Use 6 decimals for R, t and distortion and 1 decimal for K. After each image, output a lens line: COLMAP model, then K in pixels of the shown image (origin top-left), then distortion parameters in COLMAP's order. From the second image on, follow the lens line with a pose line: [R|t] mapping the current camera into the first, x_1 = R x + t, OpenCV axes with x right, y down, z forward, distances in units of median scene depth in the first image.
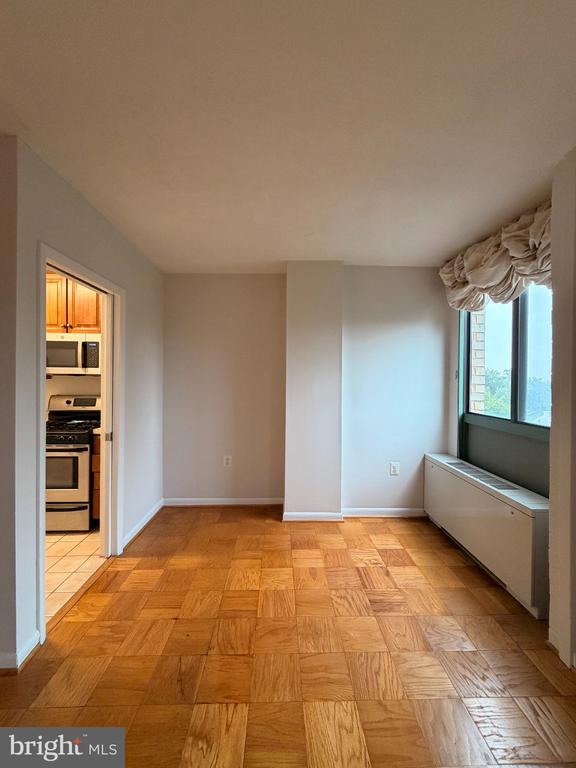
lens RADIAL K [[305.7, 0, 290.5], [0, 305.7, 384.5], [0, 0, 1]] dist [0.001165, -0.000091]
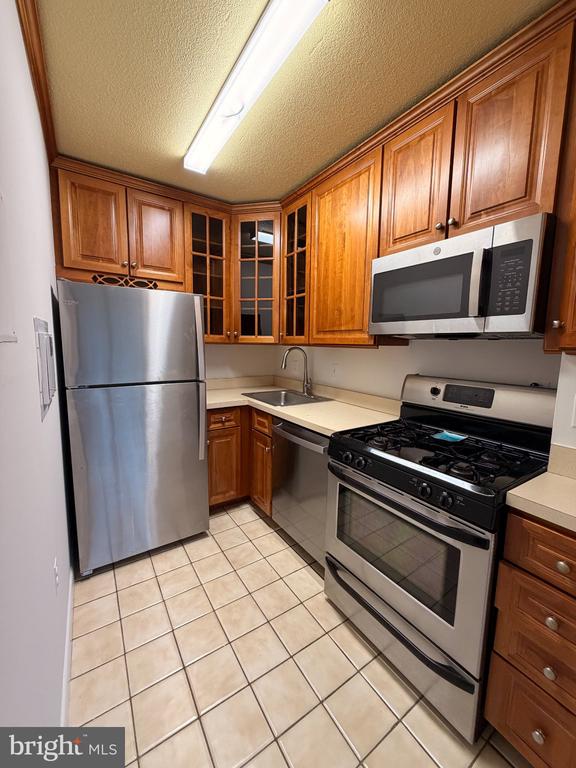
lens RADIAL K [[305.7, 0, 291.2], [0, 305.7, 384.0], [0, 0, 1]] dist [0.001165, -0.000091]
pose [[0.527894, 0.102175, -0.843142, -0.458472], [-0.016558, 0.993787, 0.110063, -0.006621], [0.849149, -0.044141, 0.526306, 0.571311]]
